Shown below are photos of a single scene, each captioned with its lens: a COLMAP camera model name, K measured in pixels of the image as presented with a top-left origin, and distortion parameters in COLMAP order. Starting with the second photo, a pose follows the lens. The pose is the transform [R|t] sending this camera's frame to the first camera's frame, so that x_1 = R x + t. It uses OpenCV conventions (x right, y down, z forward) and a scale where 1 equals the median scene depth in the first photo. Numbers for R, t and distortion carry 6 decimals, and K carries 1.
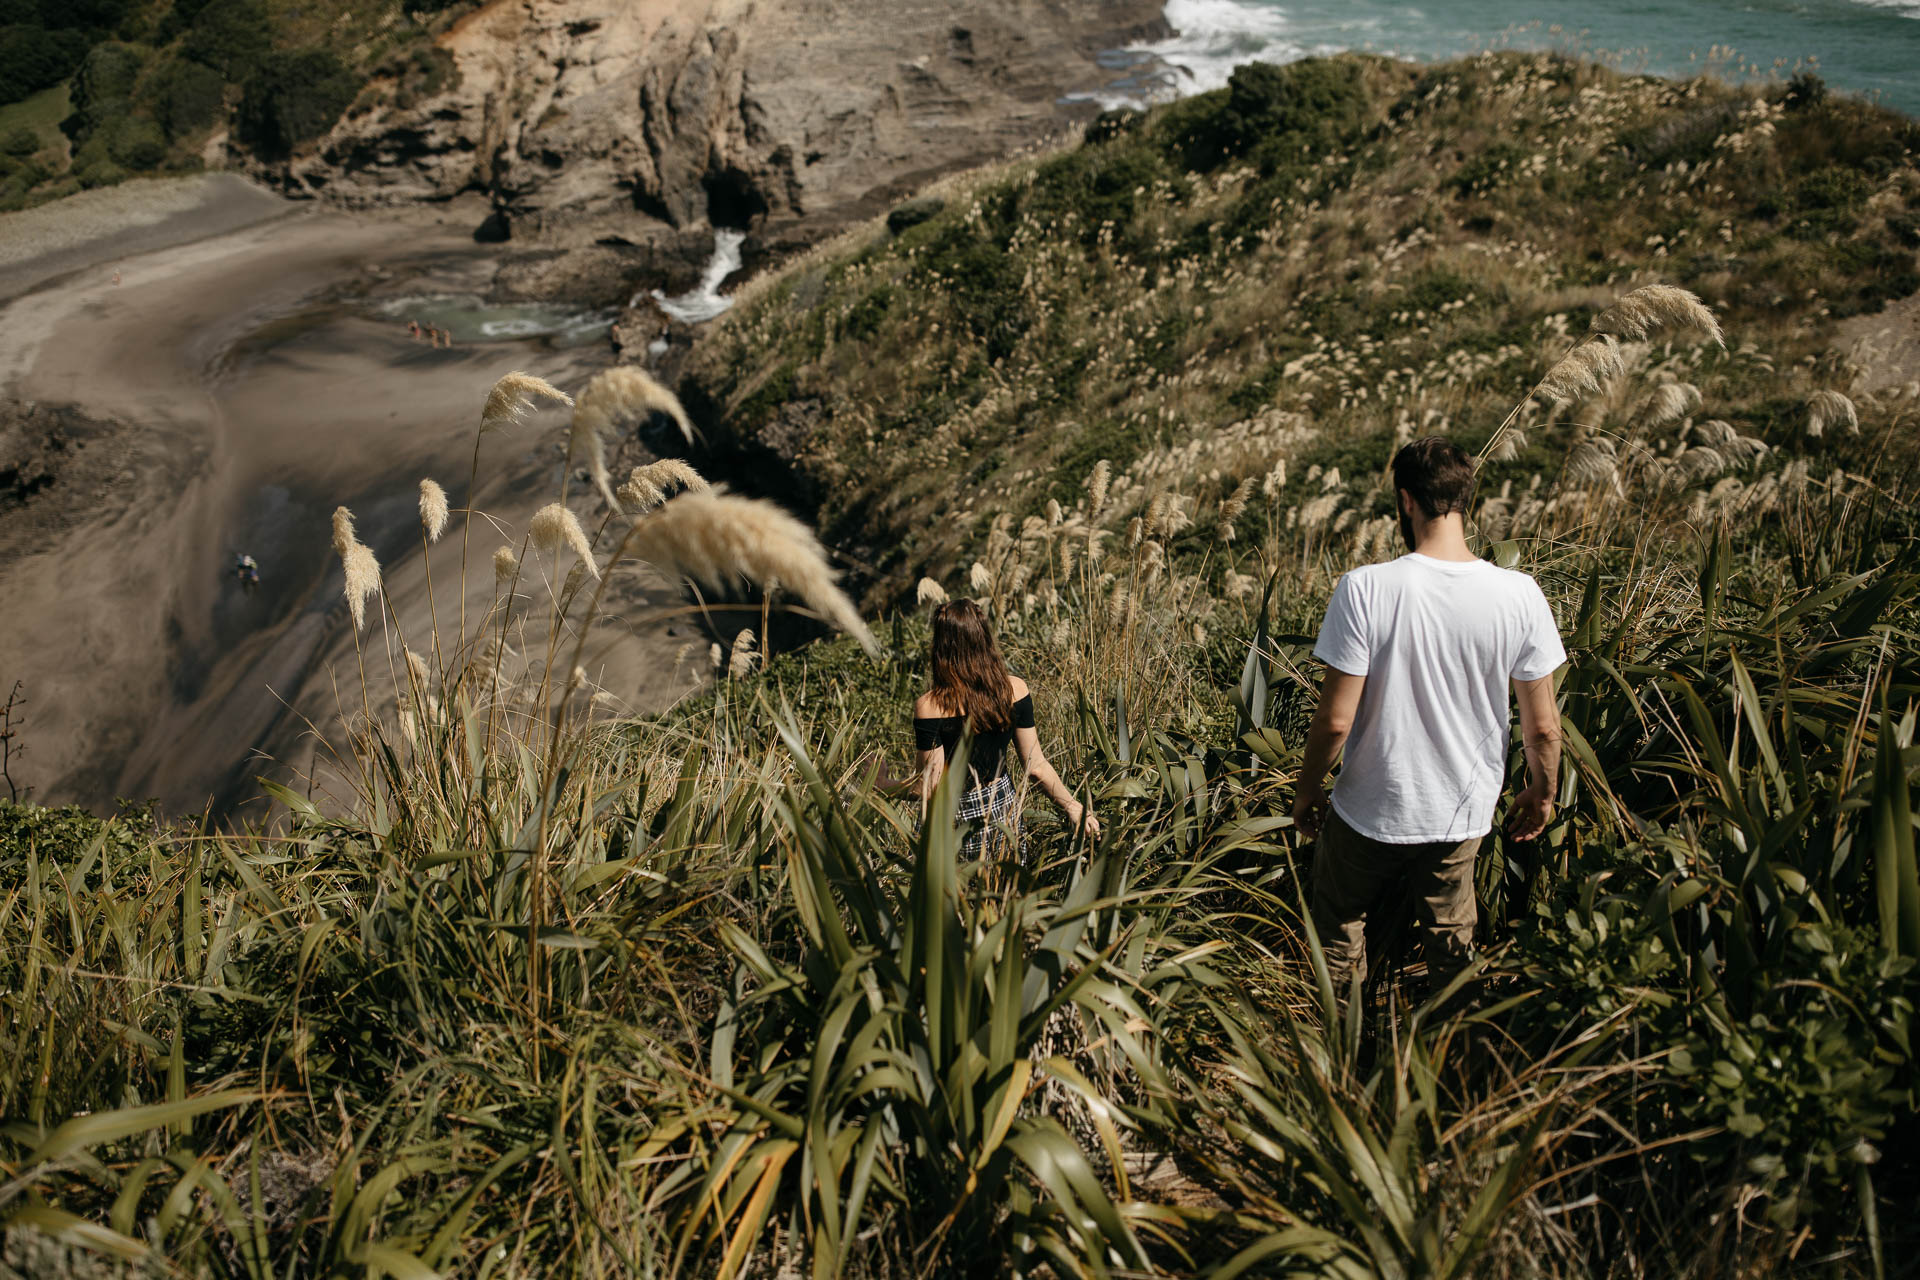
lens RADIAL K [[1790.4, 0, 959.9], [0, 1790.4, 648.8], [0, 0, 1]] dist [-0.009074, -0.014037]
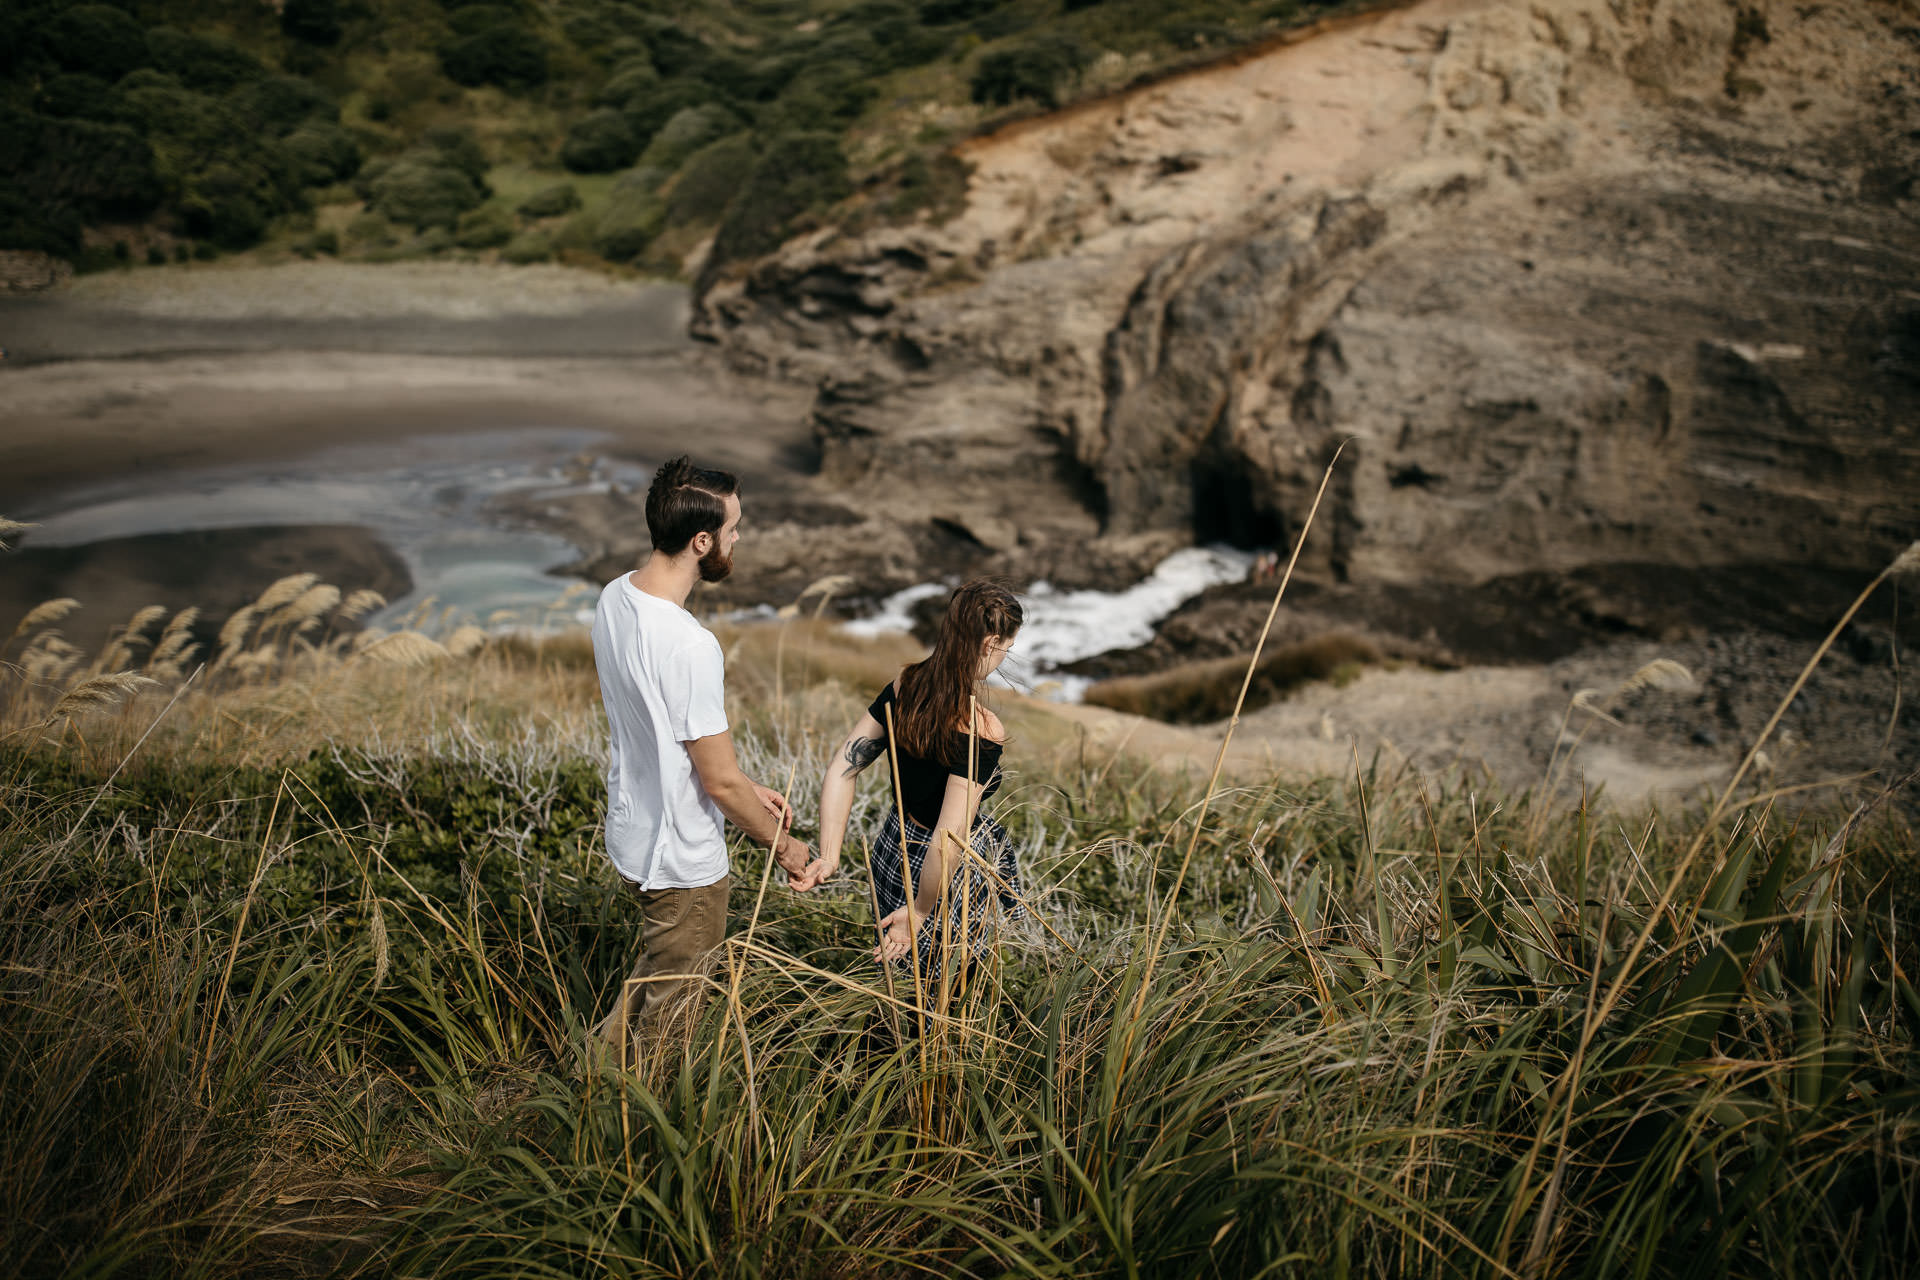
lens RADIAL K [[1790.4, 0, 959.9], [0, 1790.4, 648.8], [0, 0, 1]] dist [-0.009074, -0.014037]
pose [[0.786026, 0.302828, -0.538942, 0.094551], [-0.371171, 0.928356, -0.019702, -0.178771], [0.494364, 0.215526, 0.842112, 0.551529]]
